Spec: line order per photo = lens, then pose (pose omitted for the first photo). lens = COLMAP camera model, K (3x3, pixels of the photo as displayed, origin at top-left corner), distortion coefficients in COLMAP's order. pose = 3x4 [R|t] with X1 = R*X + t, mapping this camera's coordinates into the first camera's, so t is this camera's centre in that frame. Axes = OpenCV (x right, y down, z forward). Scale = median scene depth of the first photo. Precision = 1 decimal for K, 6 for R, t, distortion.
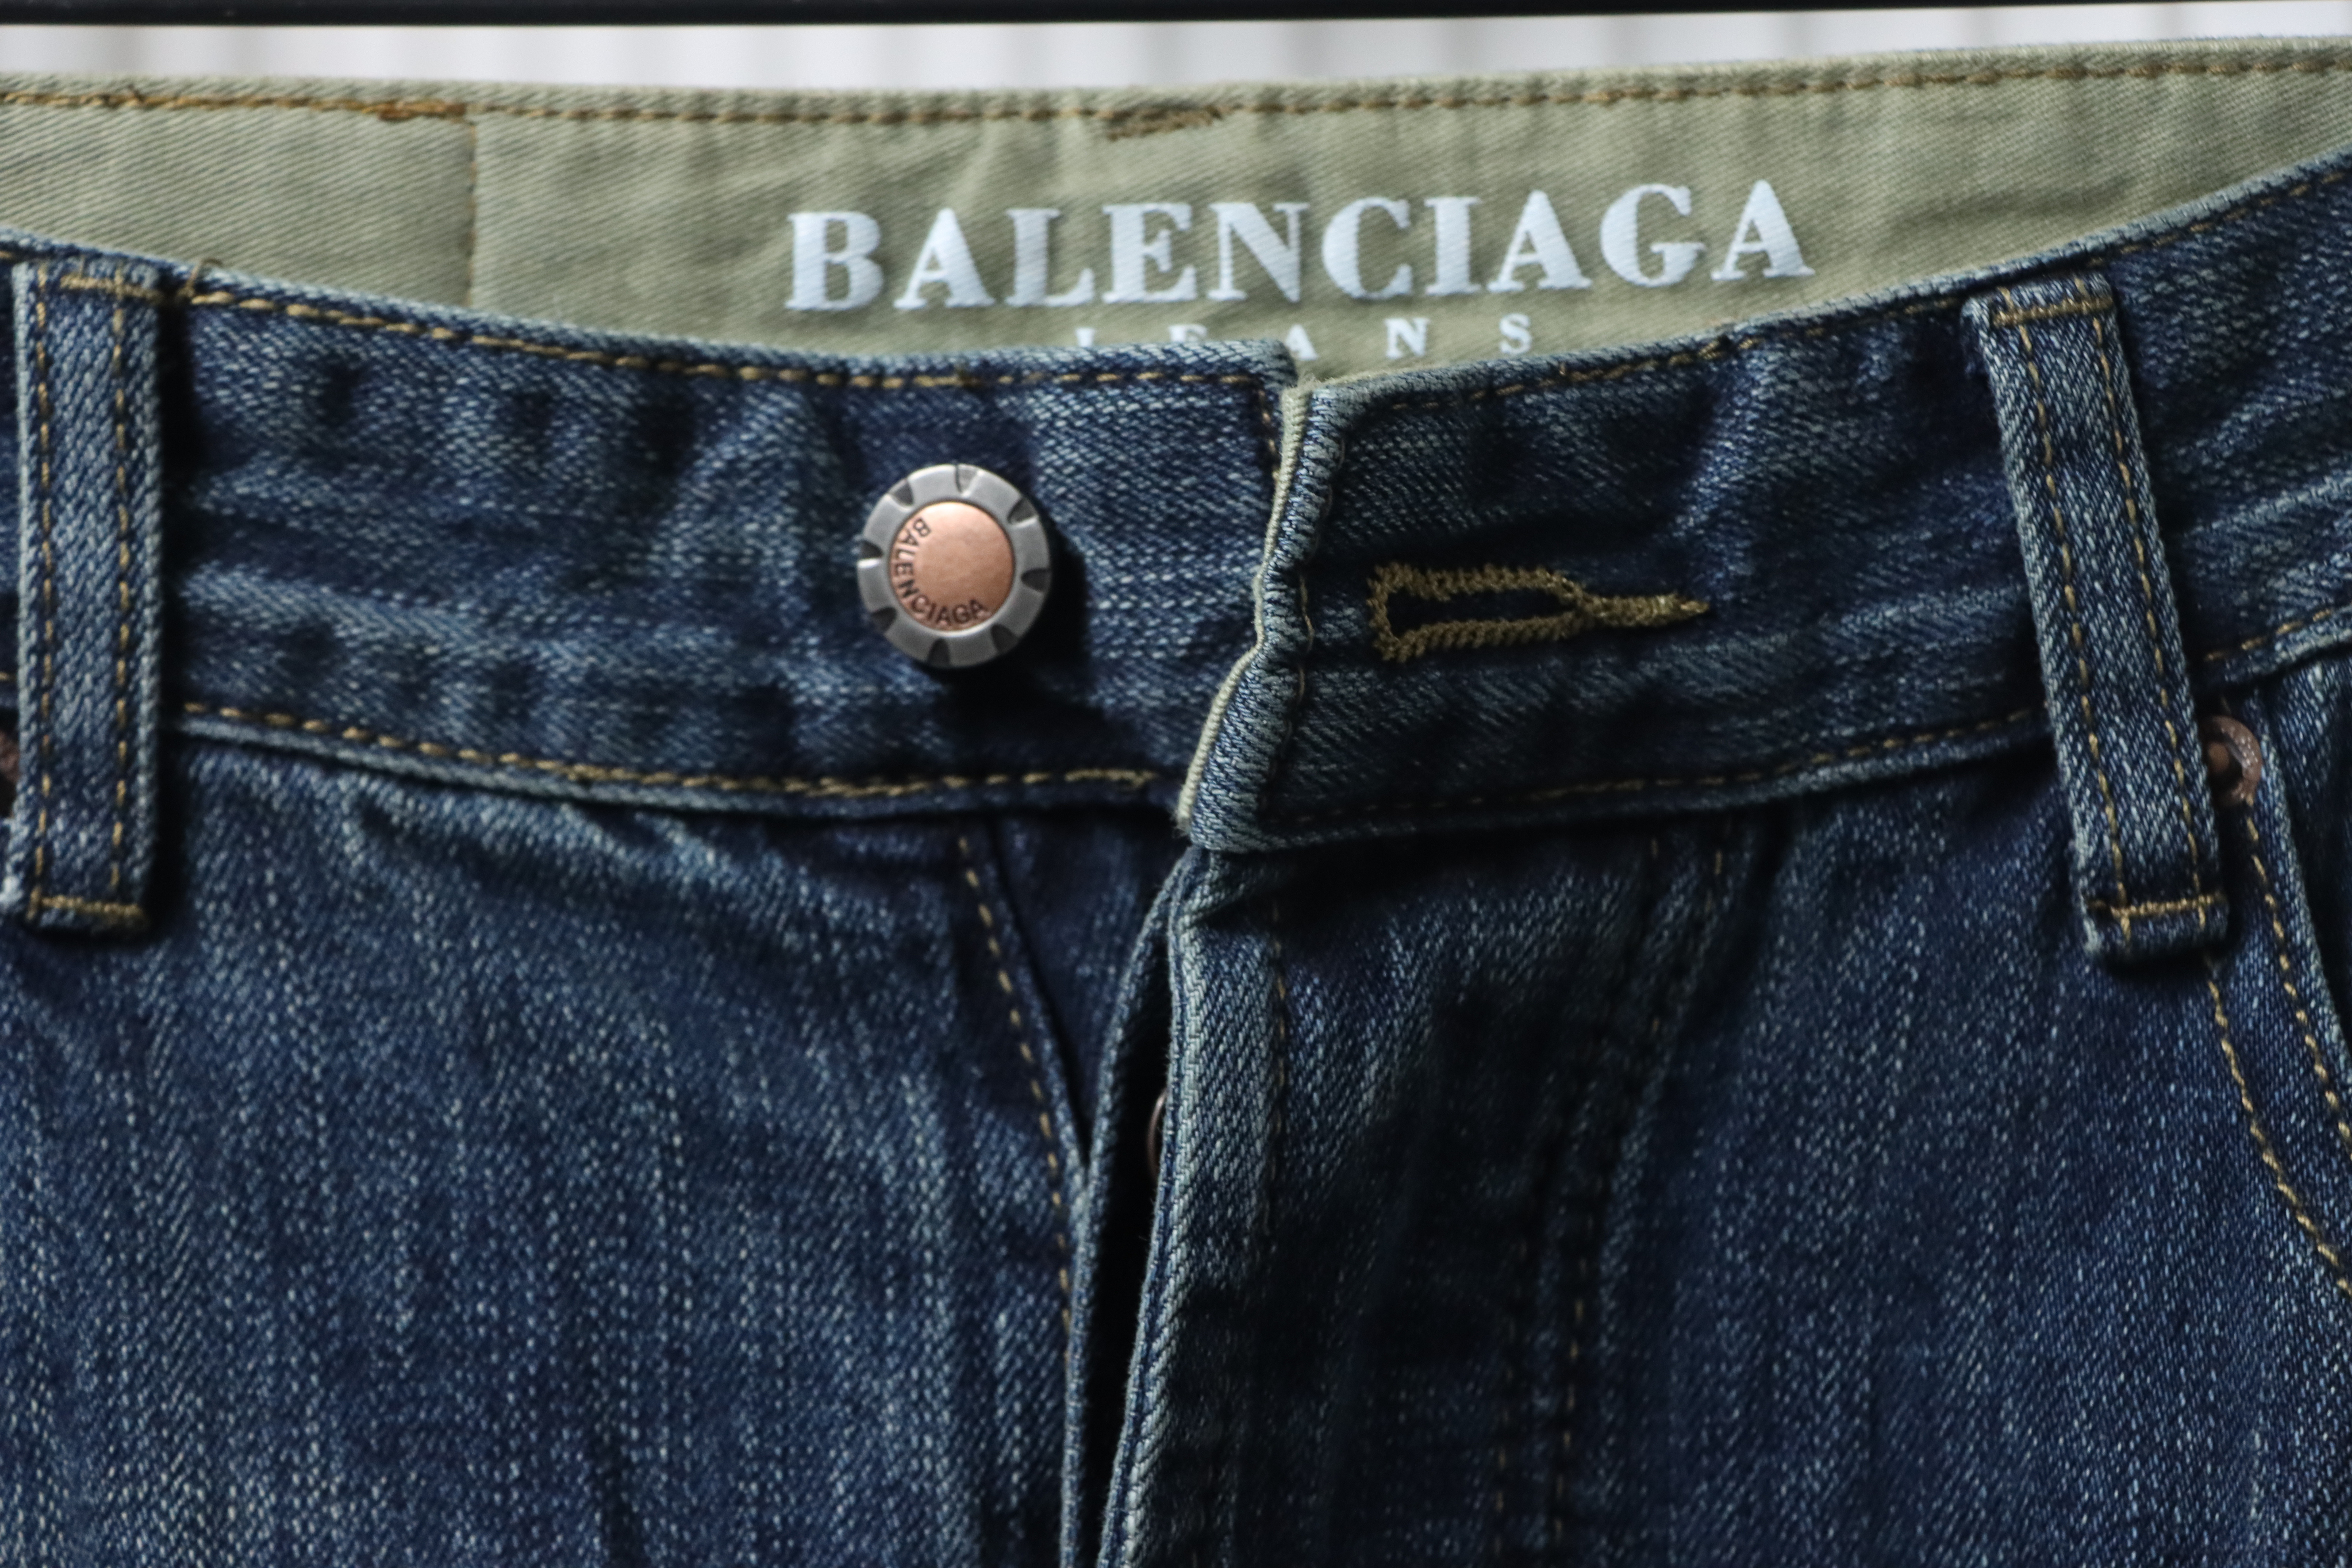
lens RADIAL K [[6620.1, 0, 1172.6], [0, 6620.1, 801.8], [0, 0, 1]] dist [0.111860, 0.000000]
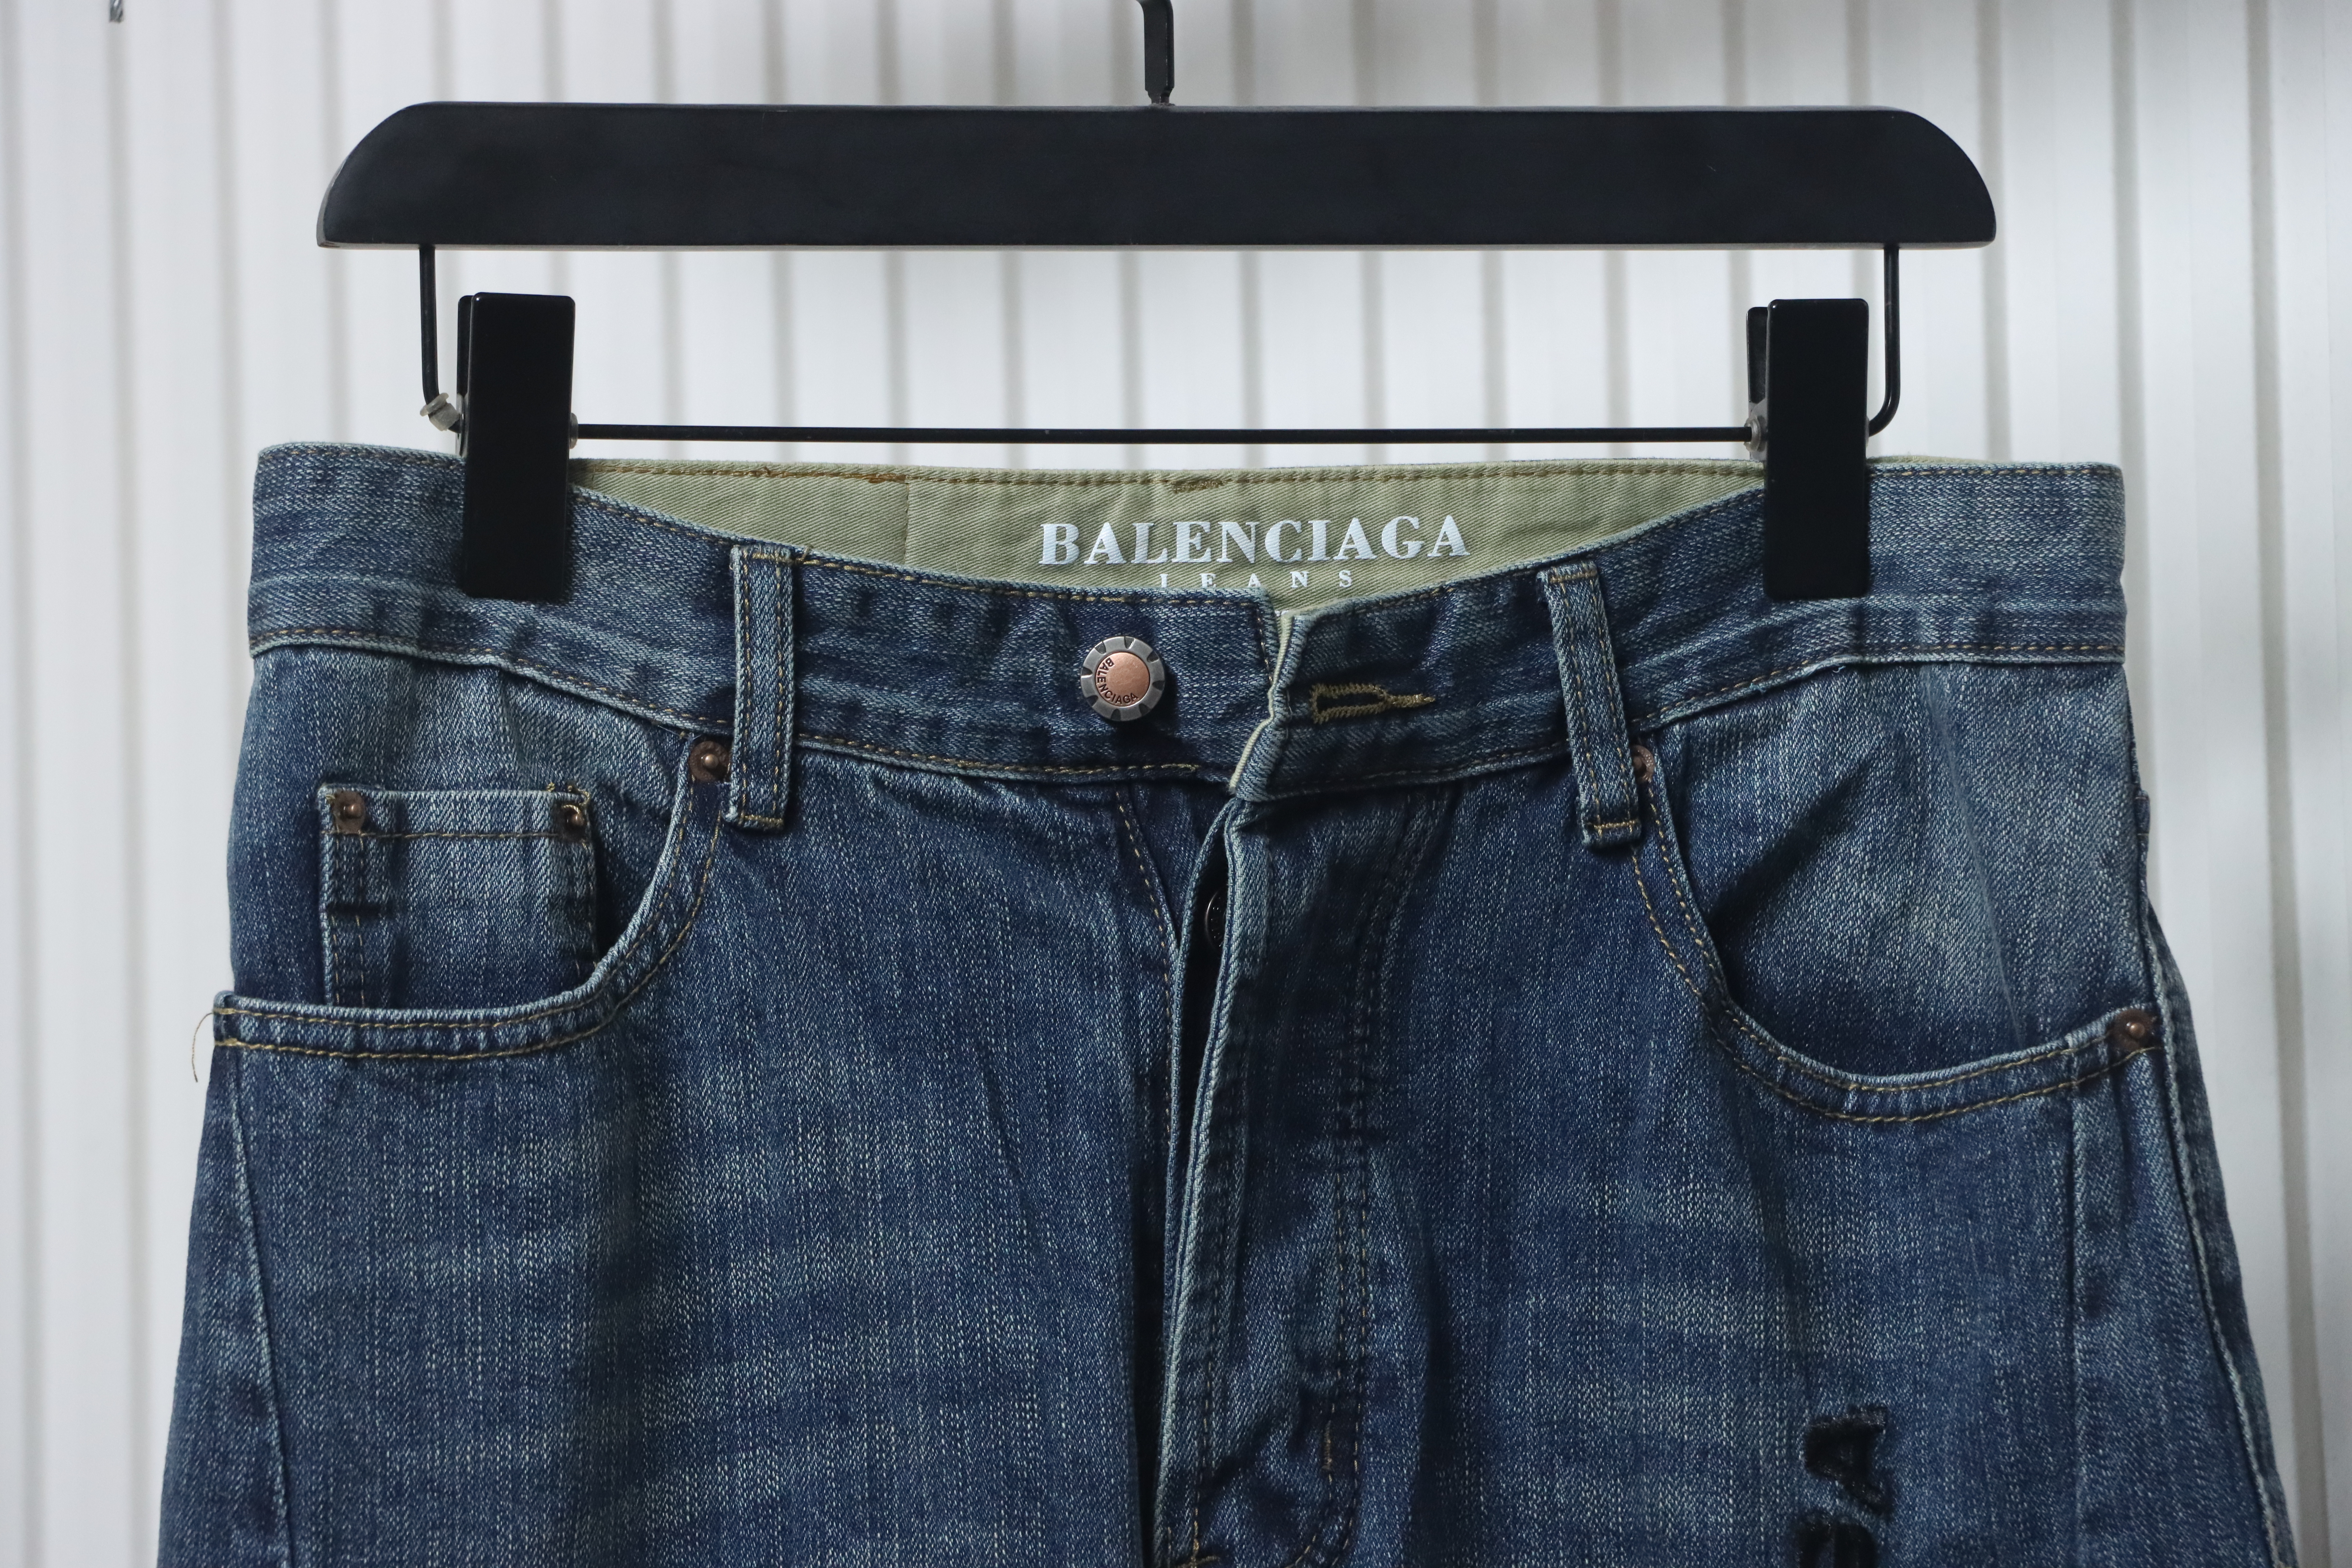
lens RADIAL K [[14714.0, 0, 1175.4], [0, 14714.0, 790.4], [0, 0, 1]] dist [-0.781495, 0.000000]
pose [[0.980025, 0.006606, 0.198763, -1.063504], [-0.011933, 0.999601, 0.025612, -0.130929], [-0.198515, -0.027472, 0.979713, -4.178096]]
